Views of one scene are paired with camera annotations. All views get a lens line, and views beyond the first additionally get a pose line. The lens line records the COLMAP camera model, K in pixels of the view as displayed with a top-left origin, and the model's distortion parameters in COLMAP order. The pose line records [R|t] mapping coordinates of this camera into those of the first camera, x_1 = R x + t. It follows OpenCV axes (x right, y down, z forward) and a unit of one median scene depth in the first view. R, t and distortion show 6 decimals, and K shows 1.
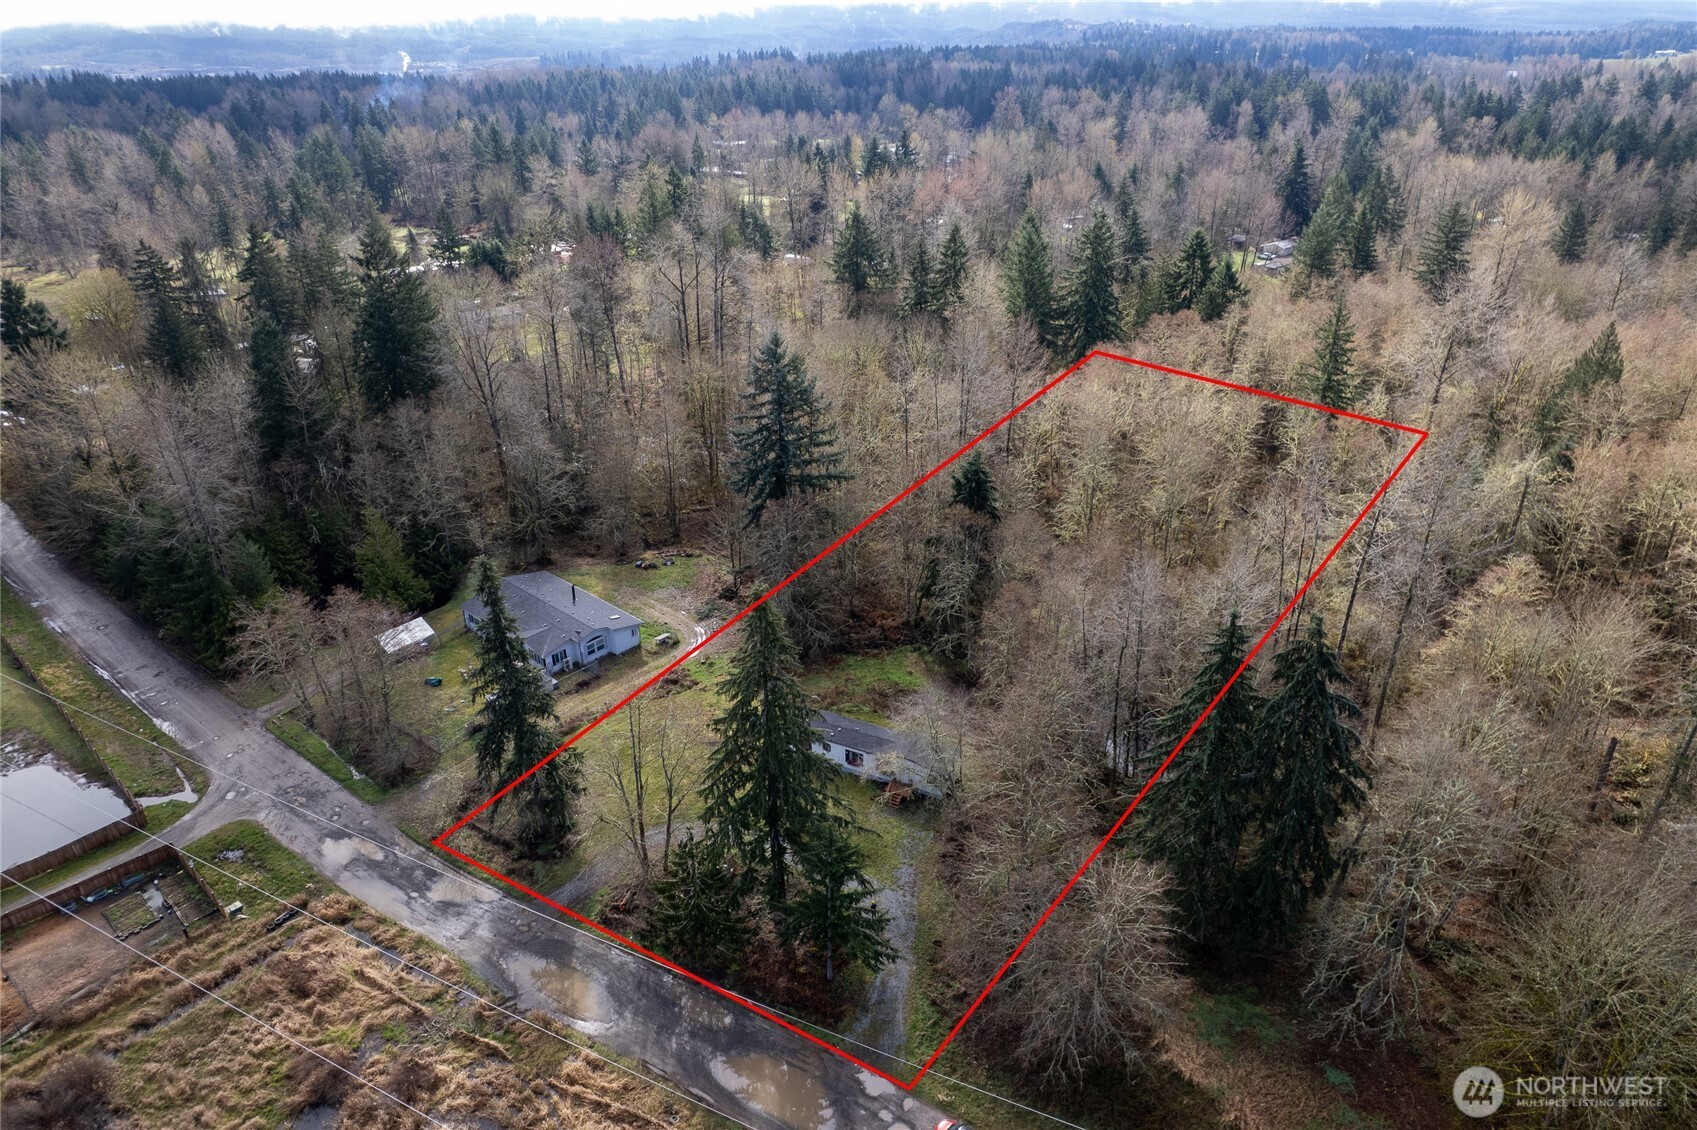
lens RADIAL K [[1072.2, 0, 878.8], [0, 1072.2, 564.5], [0, 0, 1]] dist [-0.000563, -0.000124]
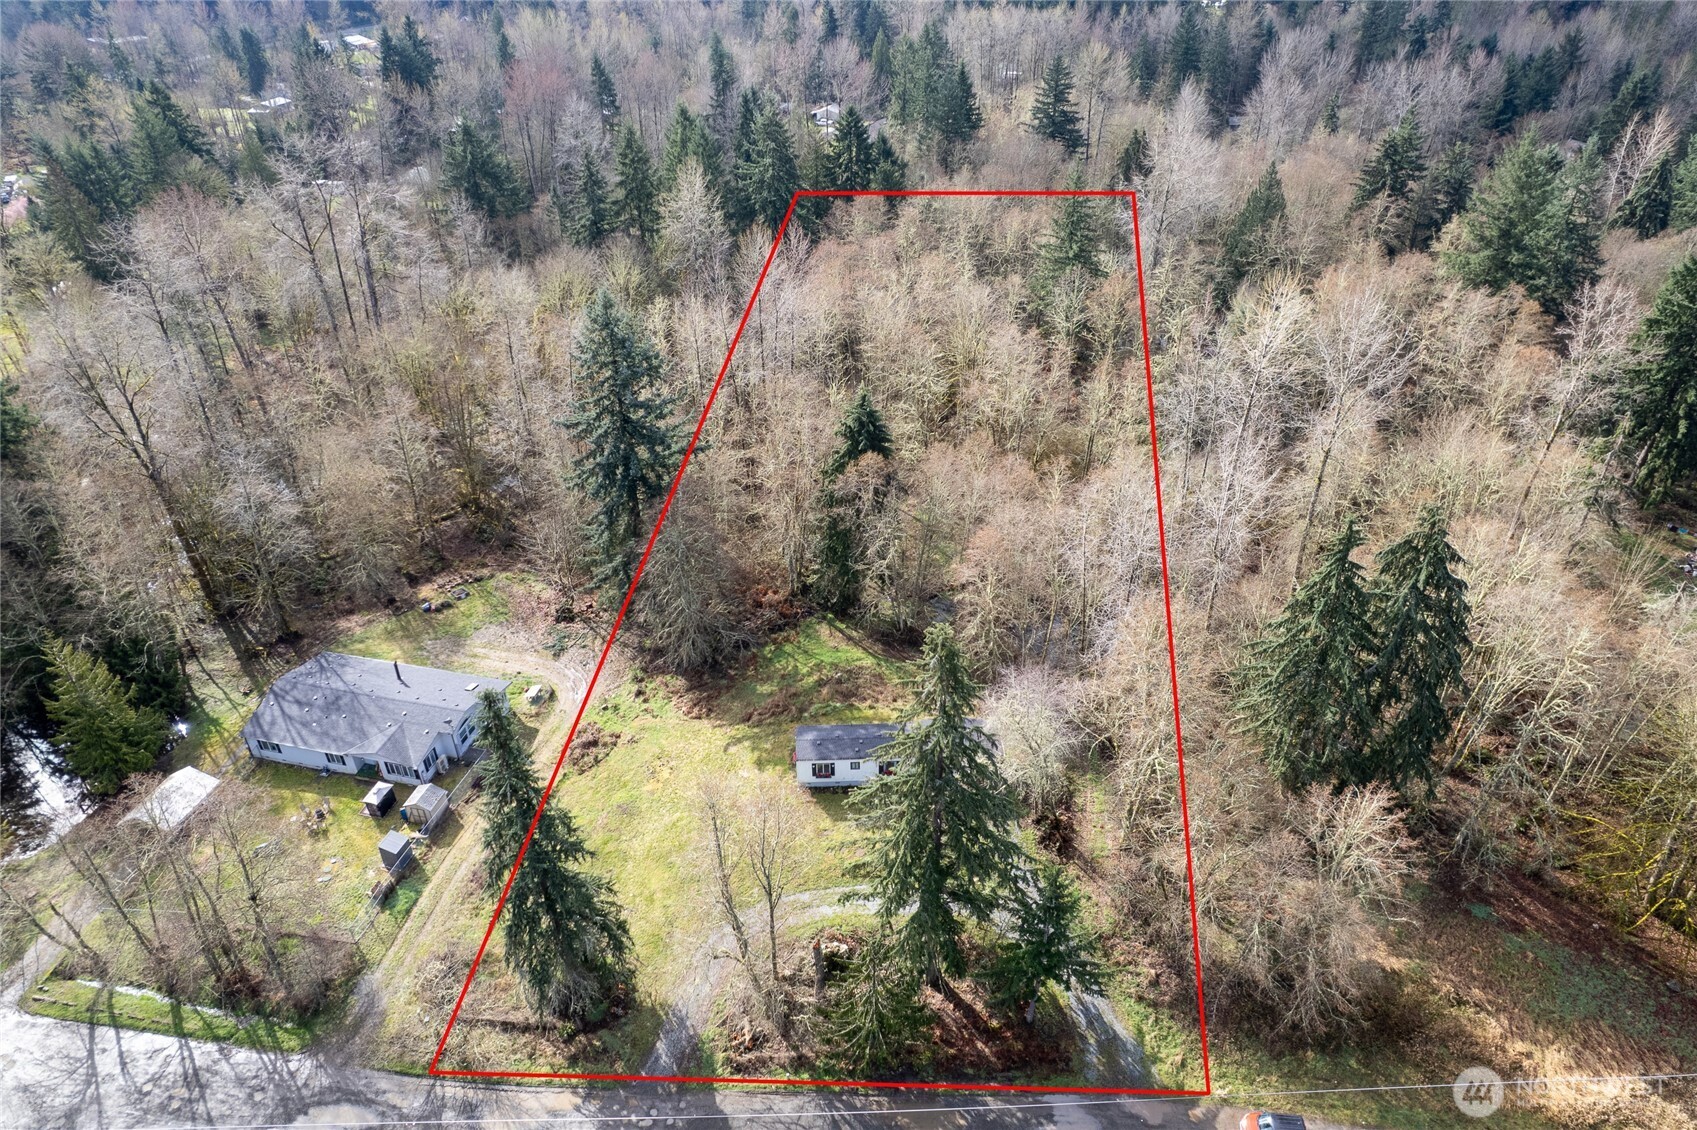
lens RADIAL K [[1072.2, 0, 878.8], [0, 1072.2, 564.5], [0, 0, 1]] dist [-0.000563, -0.000124]
pose [[0.889105, -0.251499, 0.382413, -0.237578], [0.210473, 0.966585, 0.146338, -0.081902], [-0.406439, -0.049622, 0.912330, 0.155250]]
